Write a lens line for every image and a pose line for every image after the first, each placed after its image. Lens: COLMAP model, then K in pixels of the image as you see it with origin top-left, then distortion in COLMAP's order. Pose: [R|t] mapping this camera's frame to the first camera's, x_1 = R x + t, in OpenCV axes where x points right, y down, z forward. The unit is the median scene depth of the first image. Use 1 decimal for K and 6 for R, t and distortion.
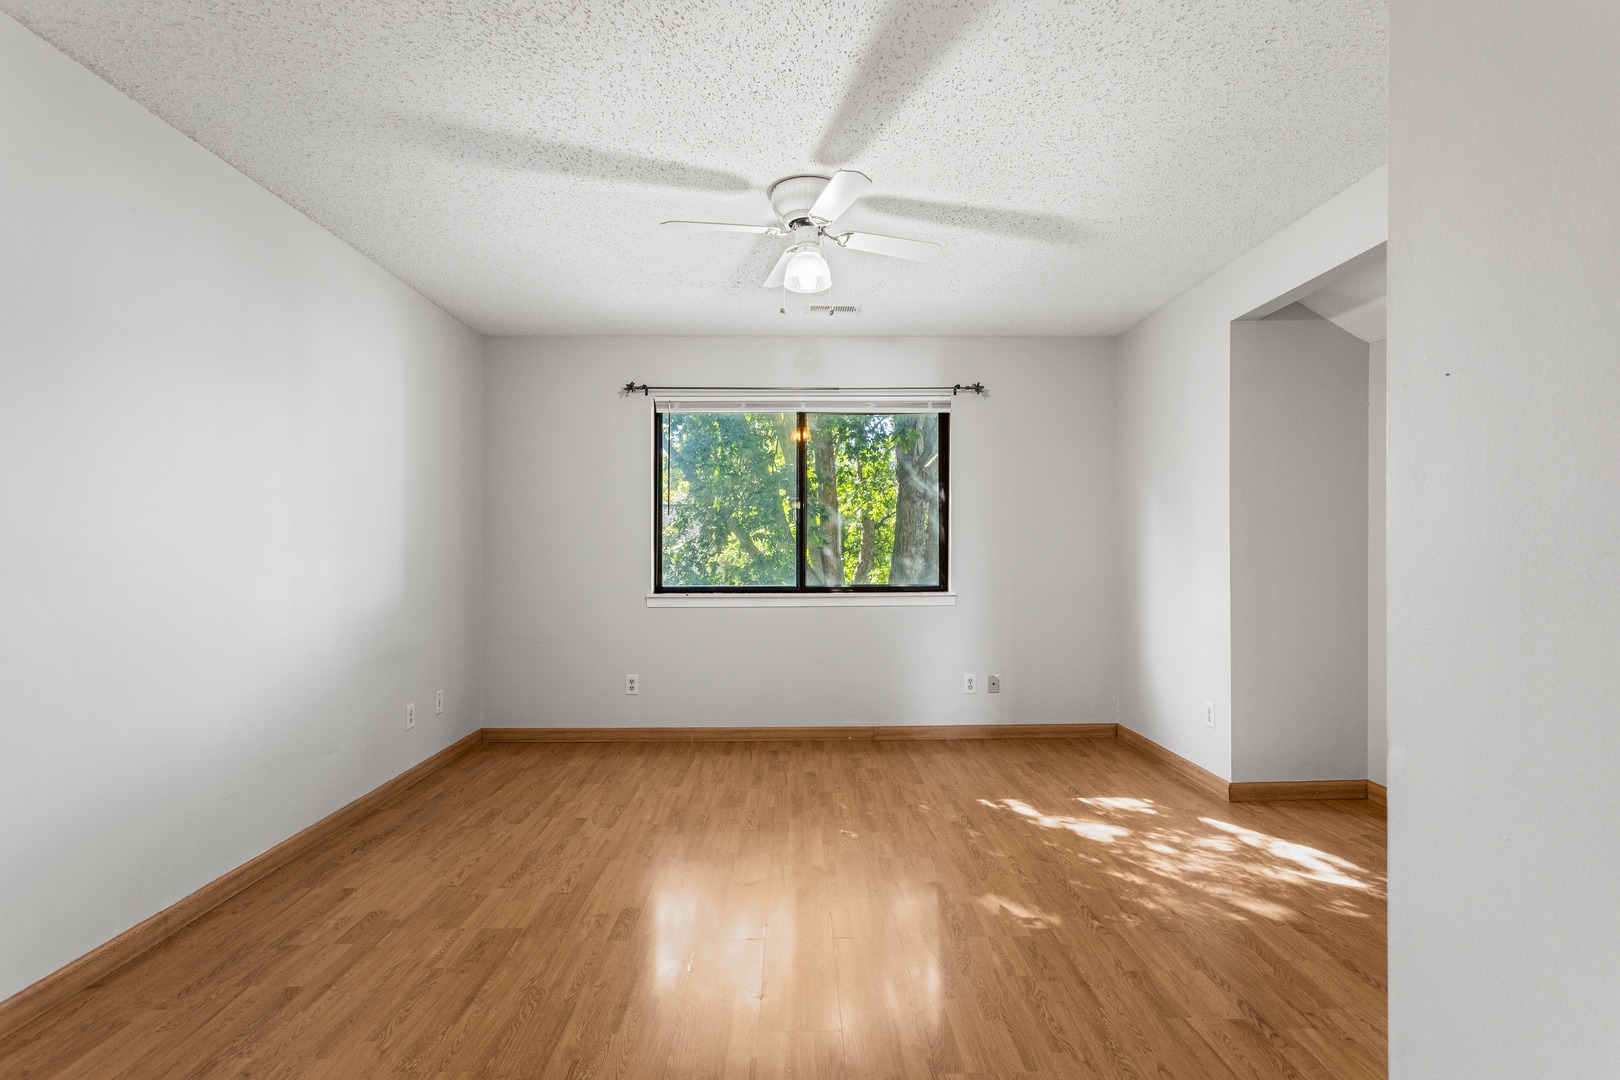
lens RADIAL K [[778.5, 0, 810.0], [0, 778.5, 540.0], [0, 0, 1]] dist [0.003228, 0.000219]
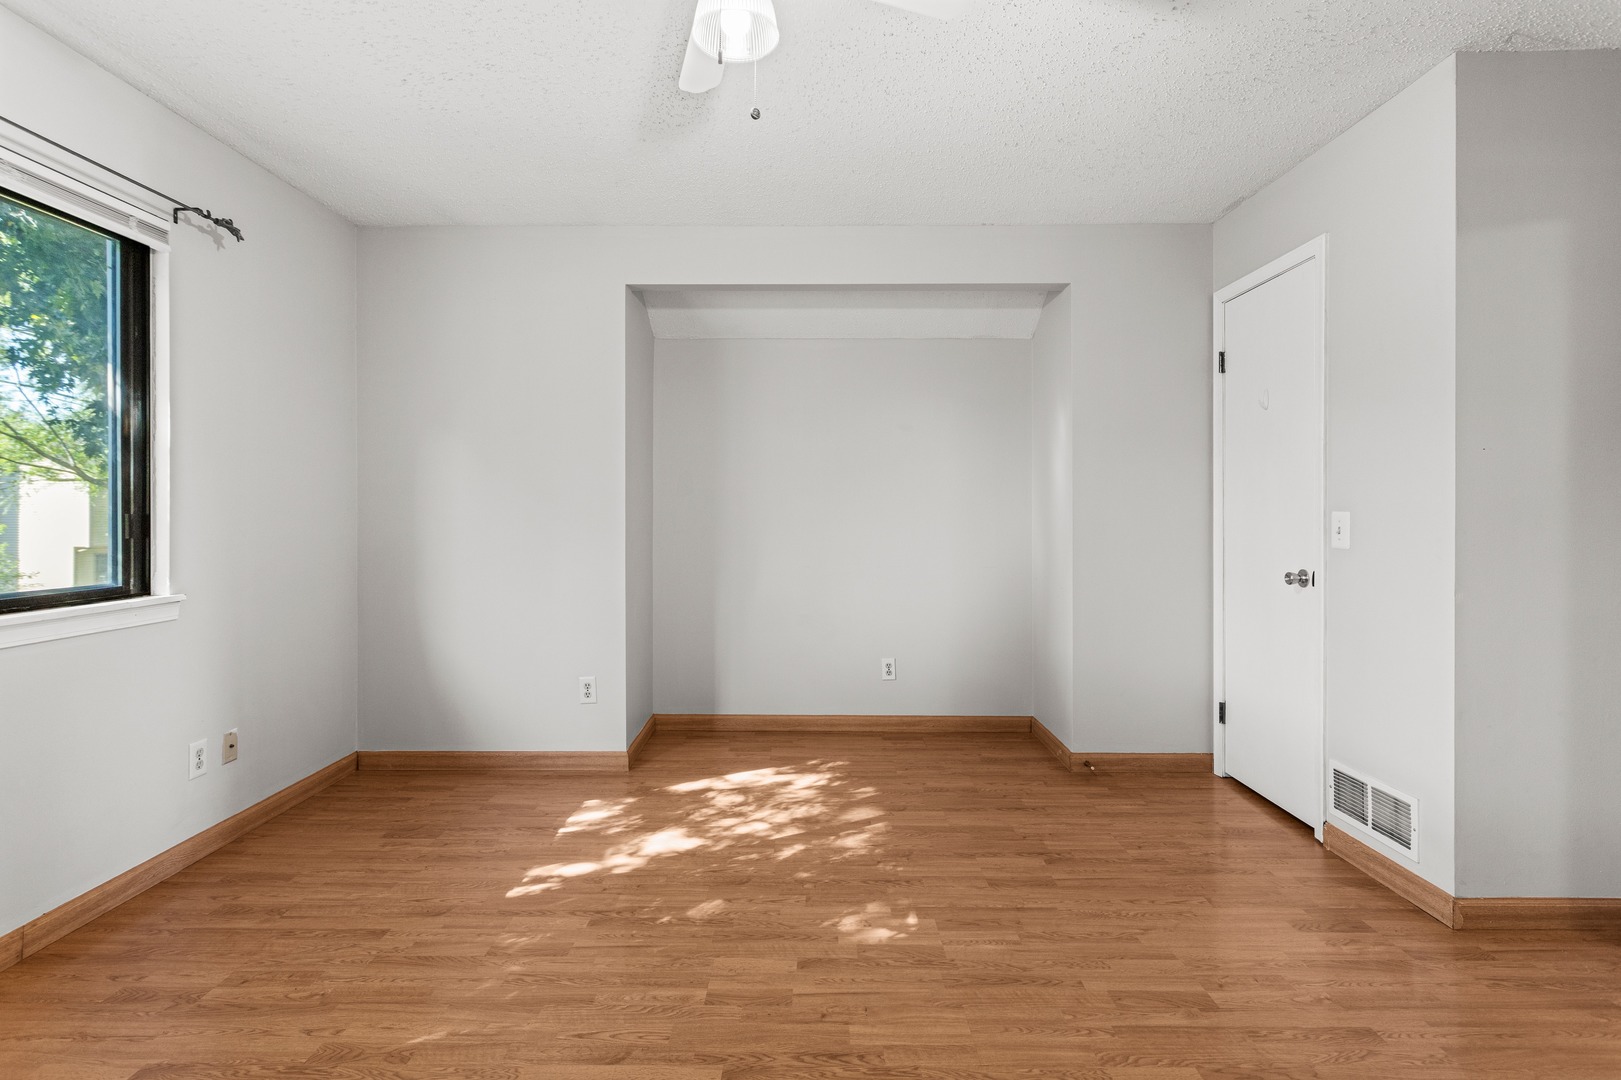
lens RADIAL K [[787.3, 0, 812.4], [0, 787.3, 510.0], [0, 0, 1]] dist [0.002274, 0.000192]
pose [[0.022782, 0.009607, 0.999694, -0.460348], [-0.016357, 0.999824, -0.009235, 0.010557], [-0.999607, -0.016142, 0.022935, 0.753089]]
